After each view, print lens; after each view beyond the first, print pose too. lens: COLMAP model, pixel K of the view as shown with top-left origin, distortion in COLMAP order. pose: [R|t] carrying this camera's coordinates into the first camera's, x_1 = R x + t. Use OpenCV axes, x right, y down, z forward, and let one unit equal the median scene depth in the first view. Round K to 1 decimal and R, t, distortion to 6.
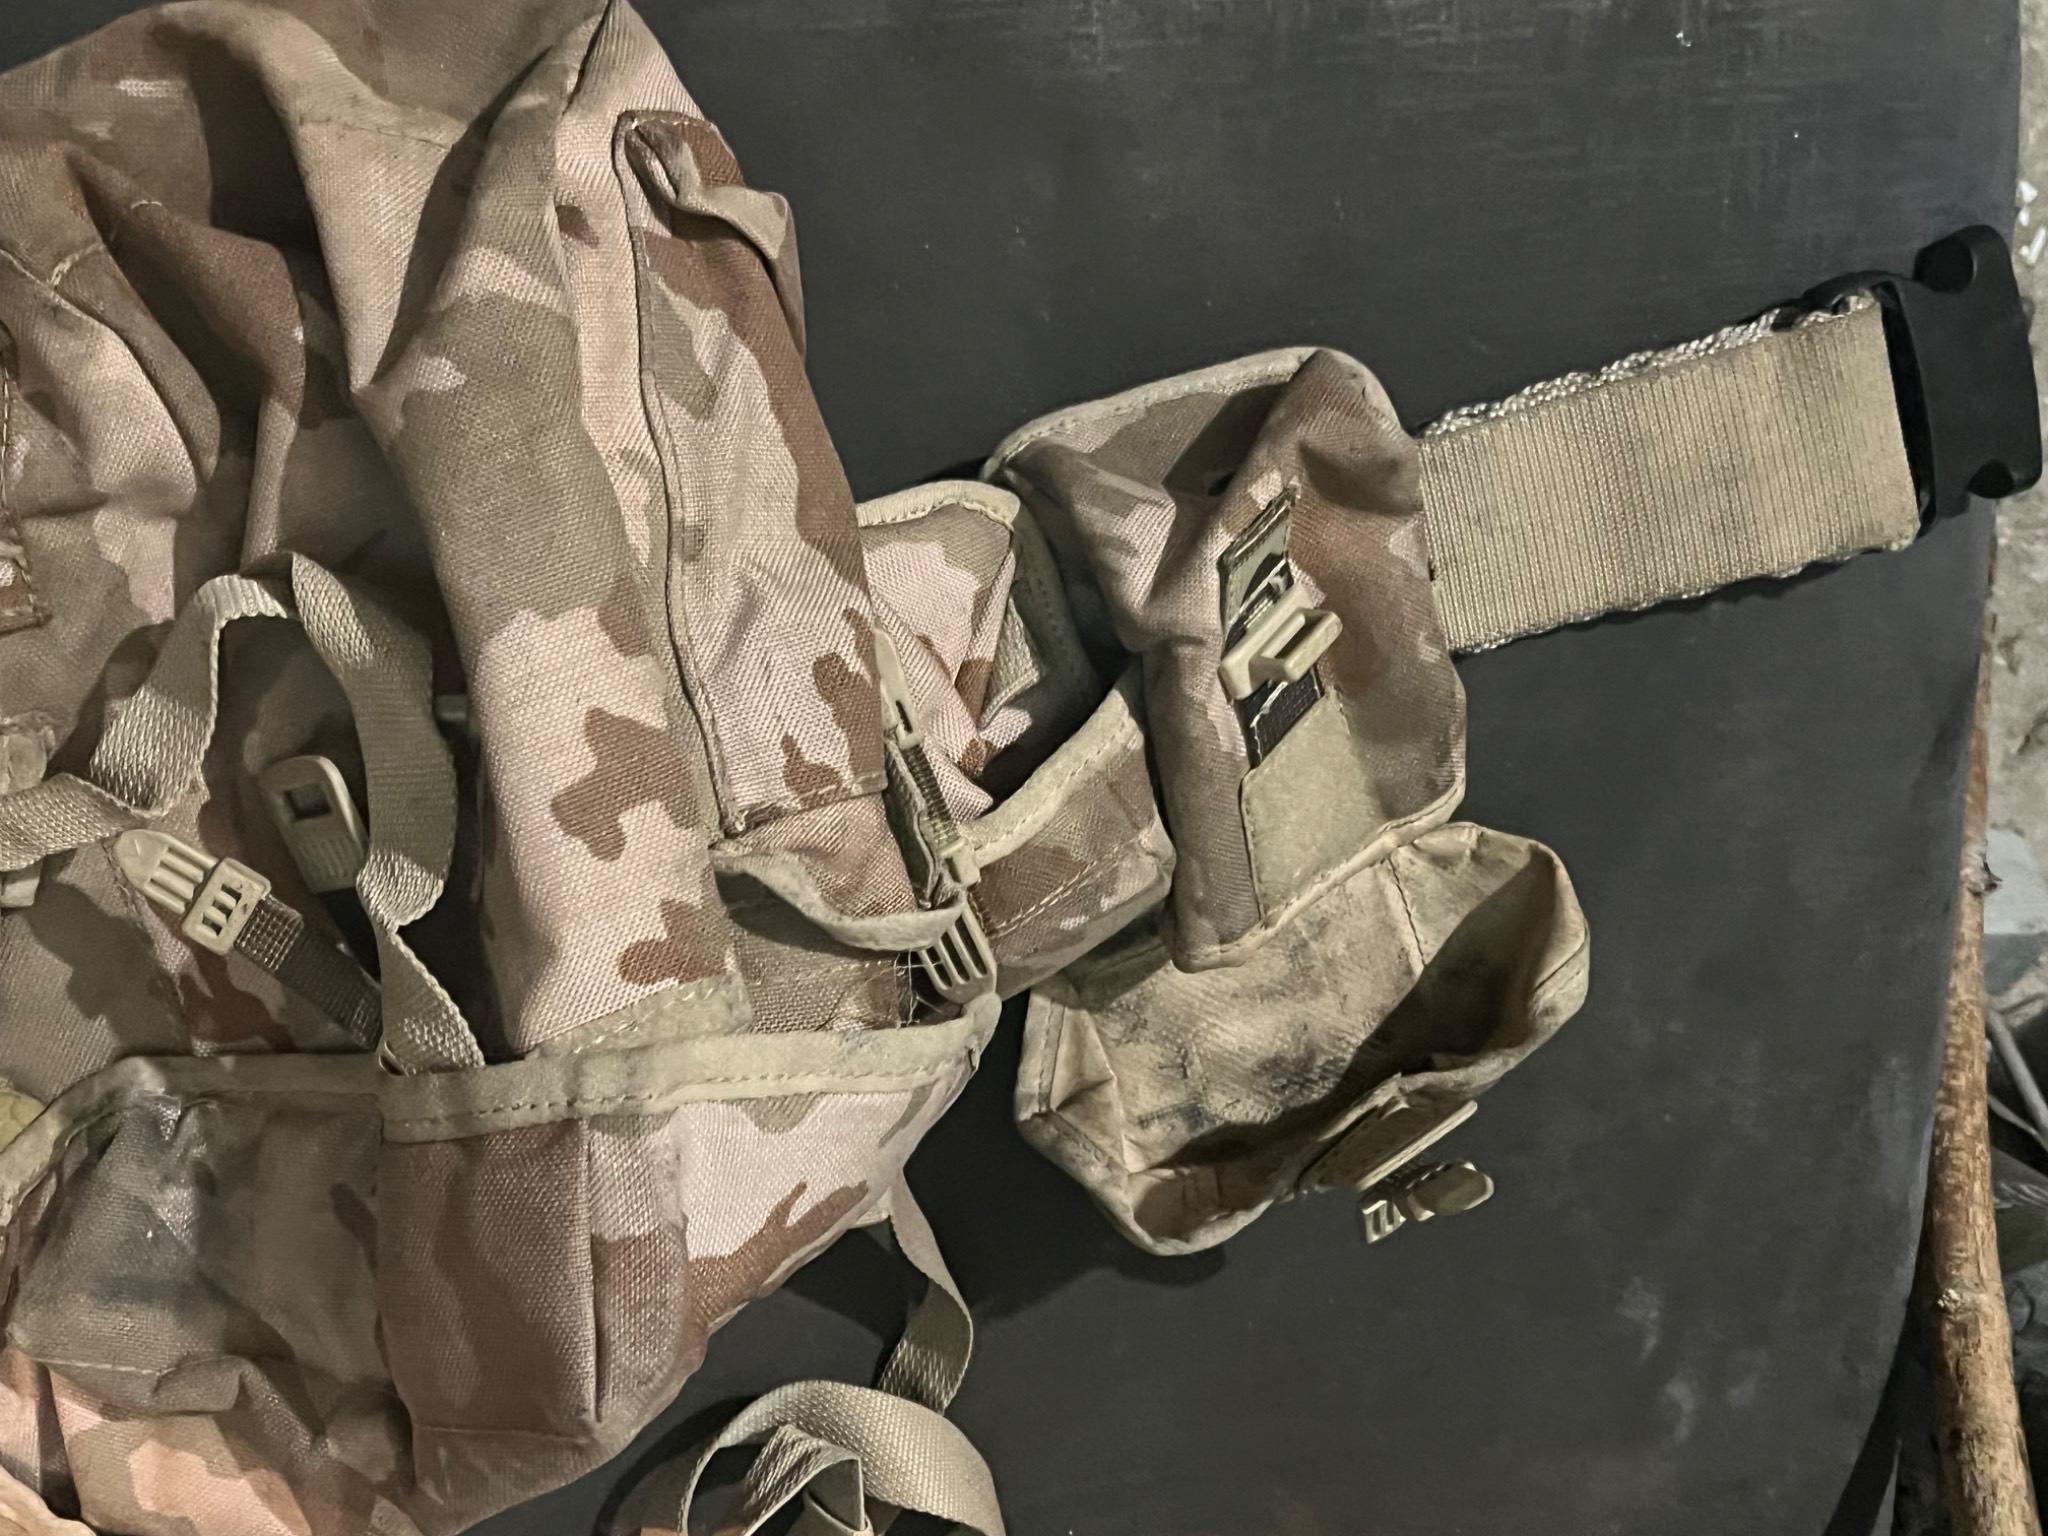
lens RADIAL K [[2495.3, 0, 1023.5], [0, 2495.3, 762.0], [0, 0, 1]] dist [0.028344, 0.000000]
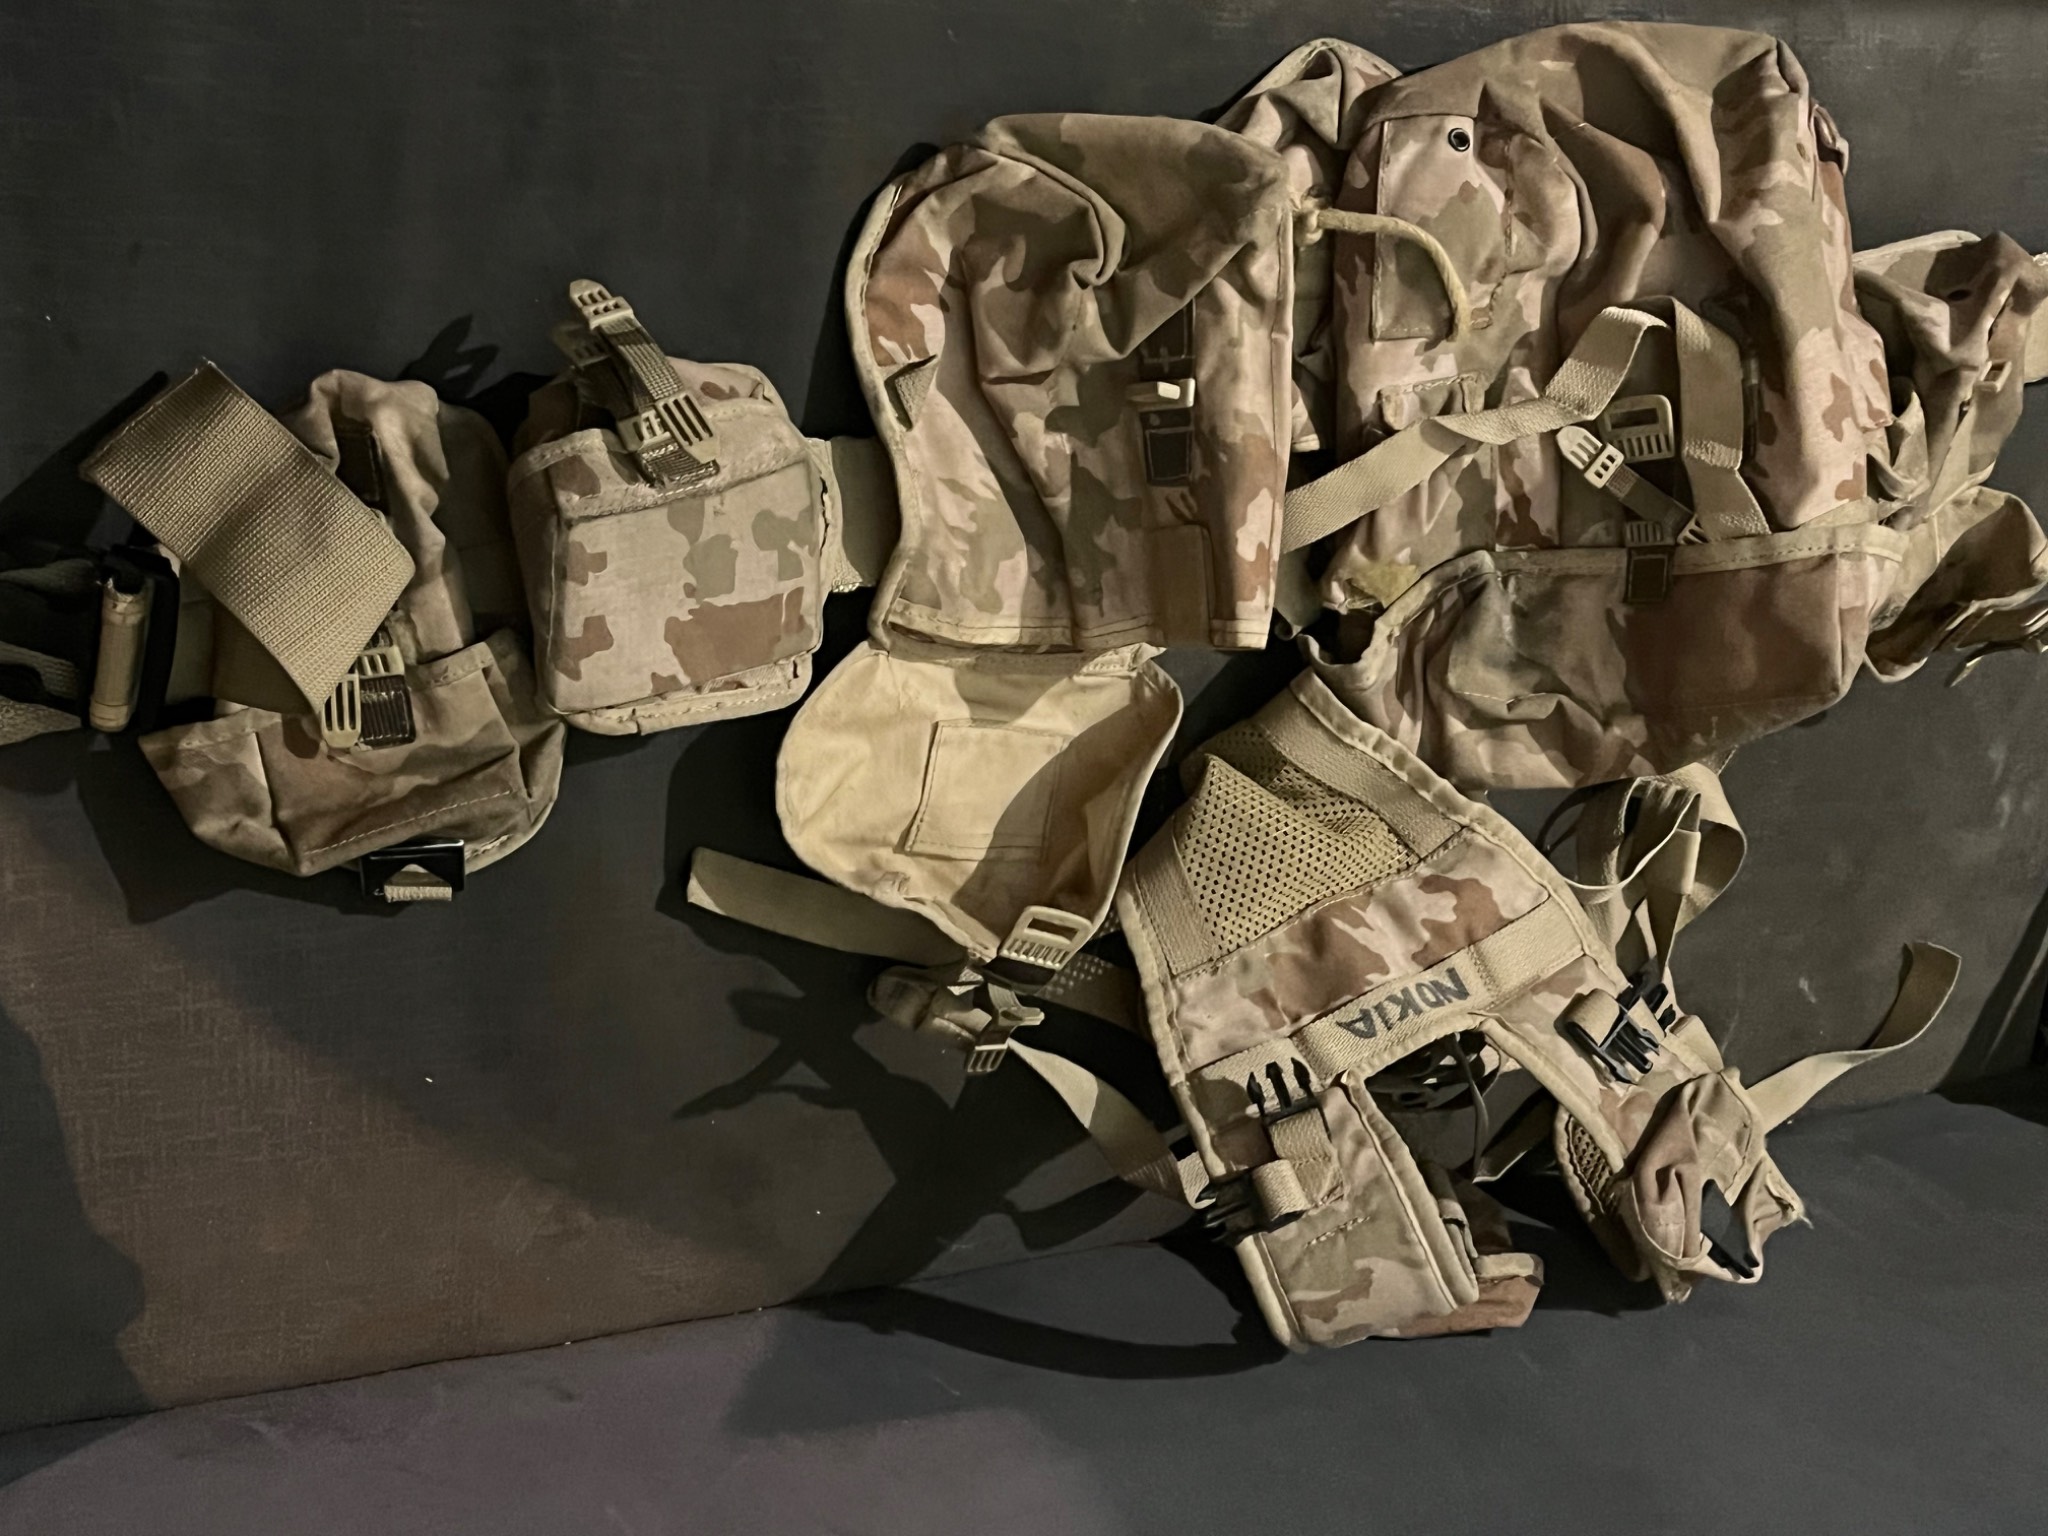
lens RADIAL K [[2495.3, 0, 1023.6], [0, 2495.3, 773.0], [0, 0, 1]] dist [0.028344, 0.000000]
pose [[0.971531, 0.019327, 0.236121, -1.248371], [-0.031742, 0.998300, 0.048890, 0.221949], [-0.234775, -0.054993, 0.970493, -0.913487]]
